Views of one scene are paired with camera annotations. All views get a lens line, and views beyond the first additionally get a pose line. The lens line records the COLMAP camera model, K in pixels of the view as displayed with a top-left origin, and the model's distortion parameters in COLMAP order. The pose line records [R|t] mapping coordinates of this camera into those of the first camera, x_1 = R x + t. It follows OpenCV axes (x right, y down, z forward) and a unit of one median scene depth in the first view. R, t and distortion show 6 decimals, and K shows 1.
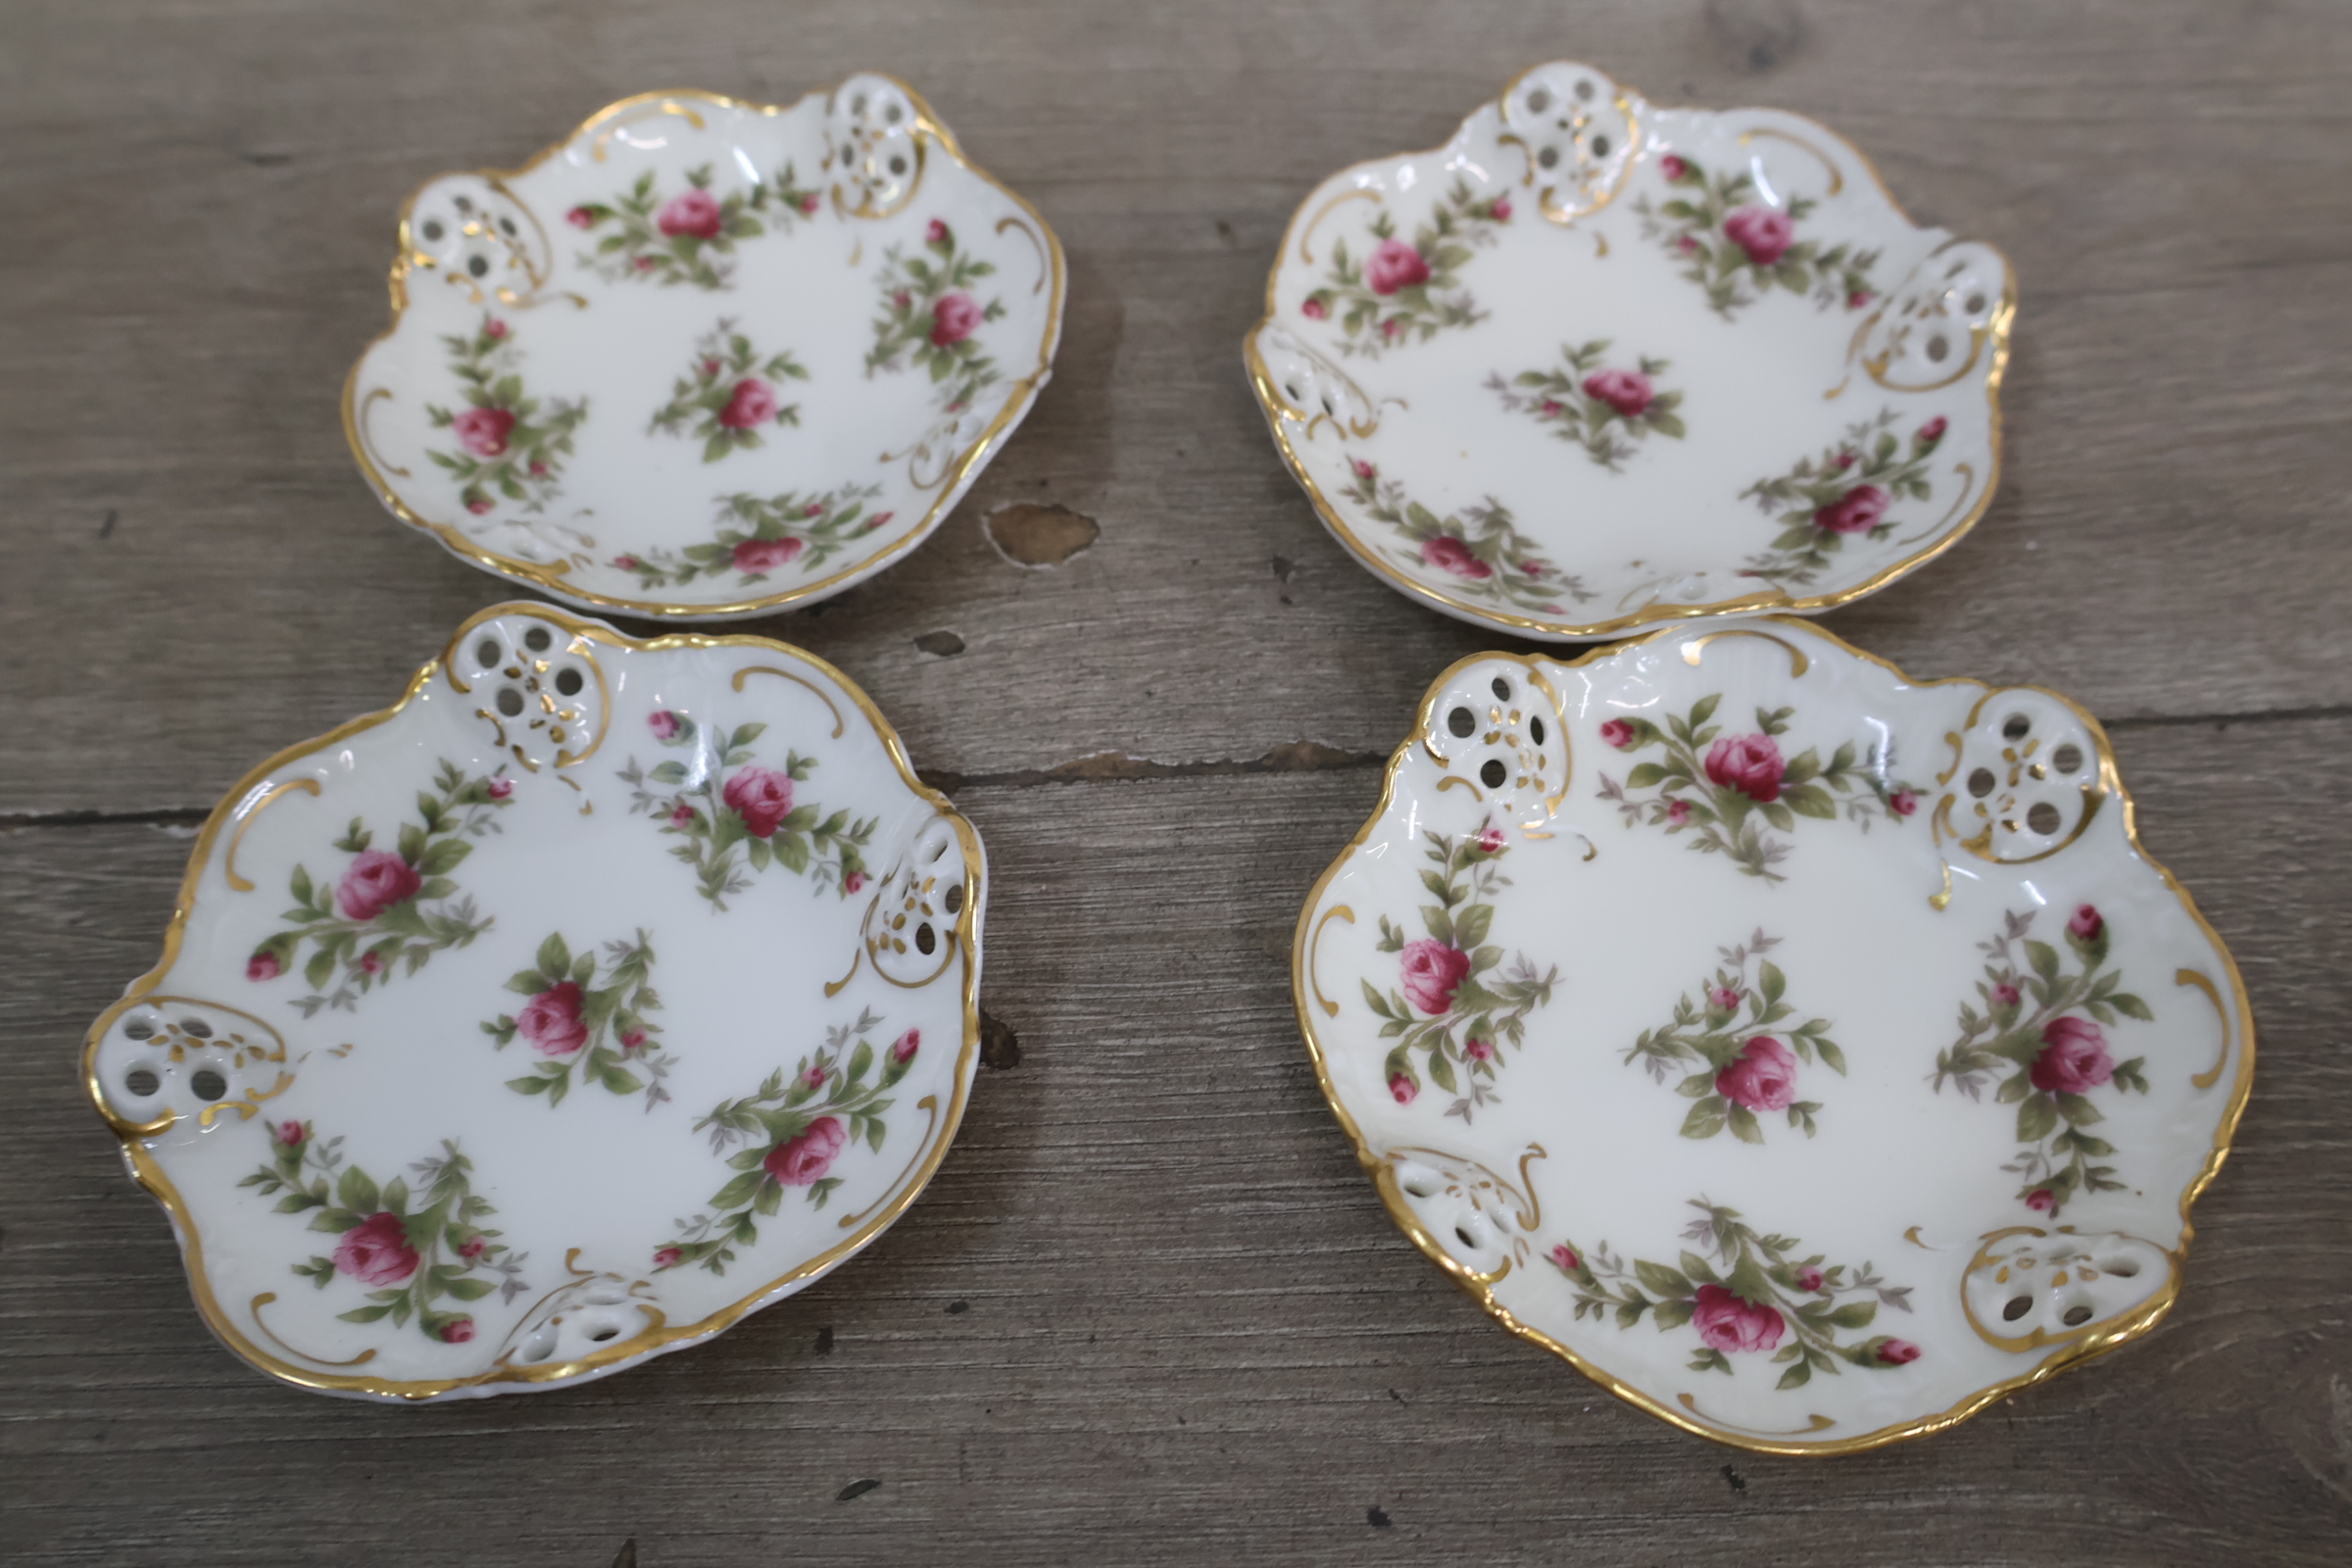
lens RADIAL K [[2102.8, 0, 1173.5], [0, 2102.8, 793.1], [0, 0, 1]] dist [0.010218, -0.004195]
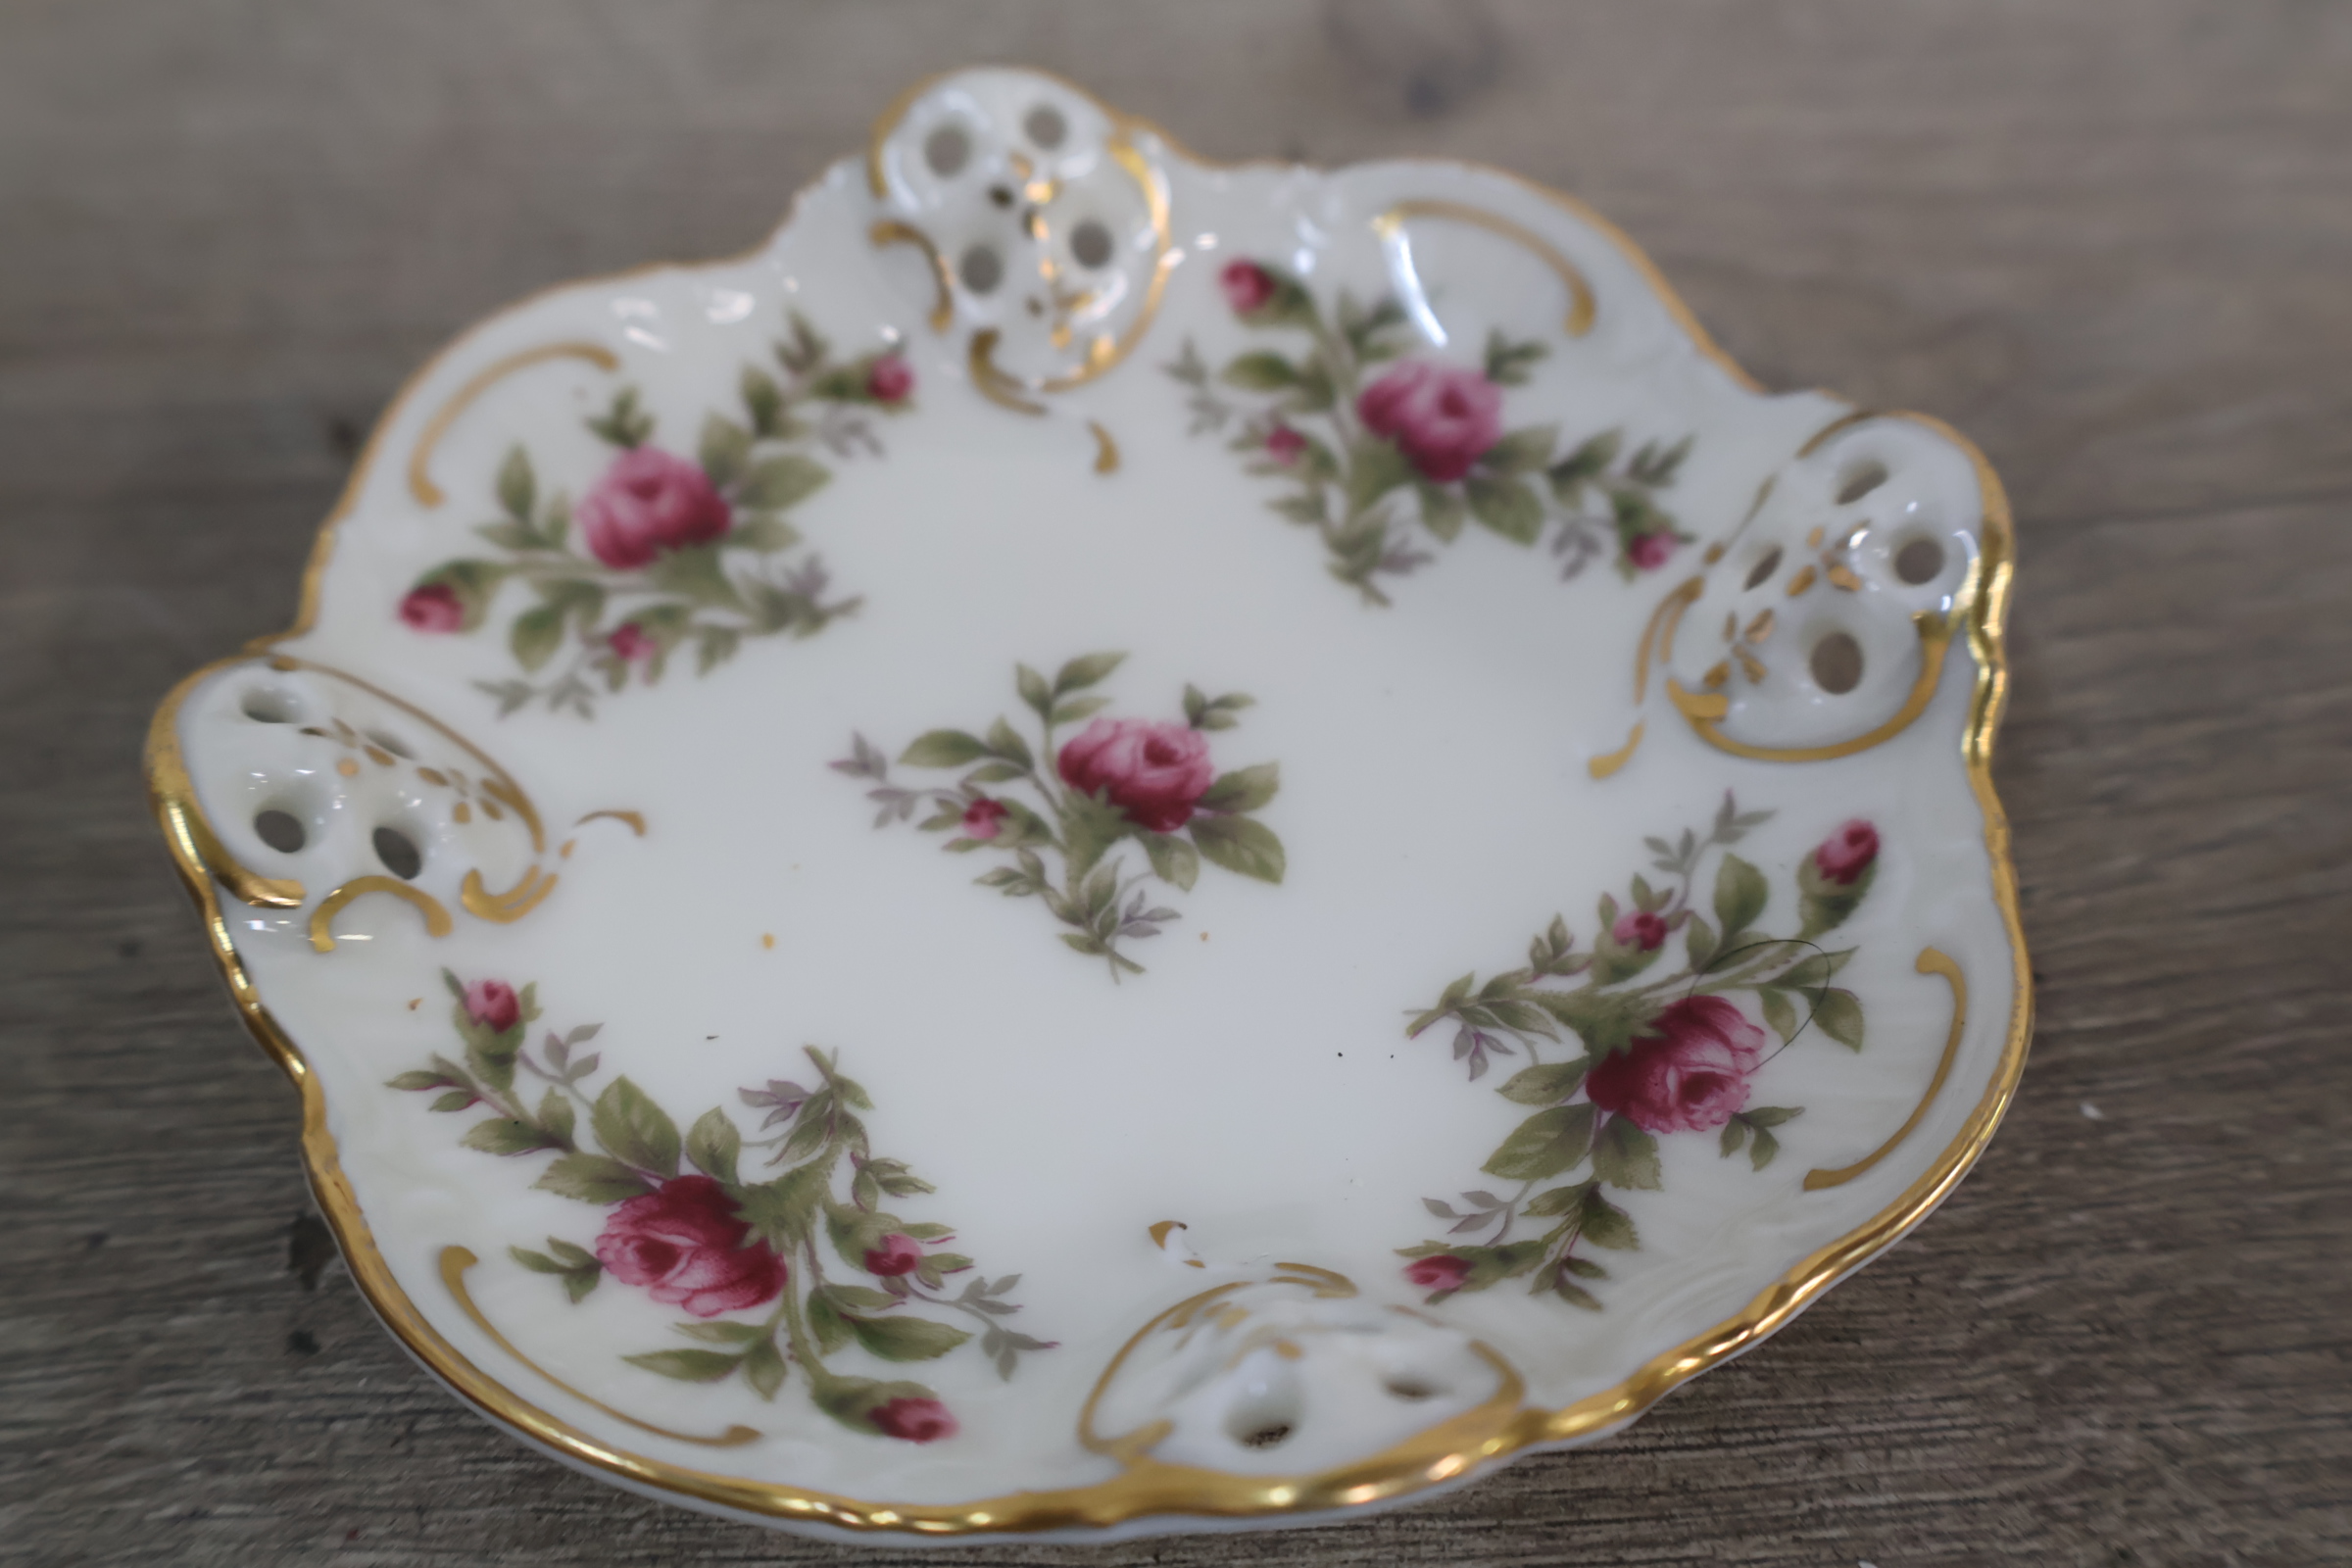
lens RADIAL K [[2102.8, 0, 1173.5], [0, 2102.8, 793.1], [0, 0, 1]] dist [0.010218, -0.004195]
pose [[0.994338, -0.041611, 0.097773, 0.177972], [0.051152, 0.993950, -0.097195, -0.144652], [-0.093137, 0.101647, 0.990451, 0.569005]]
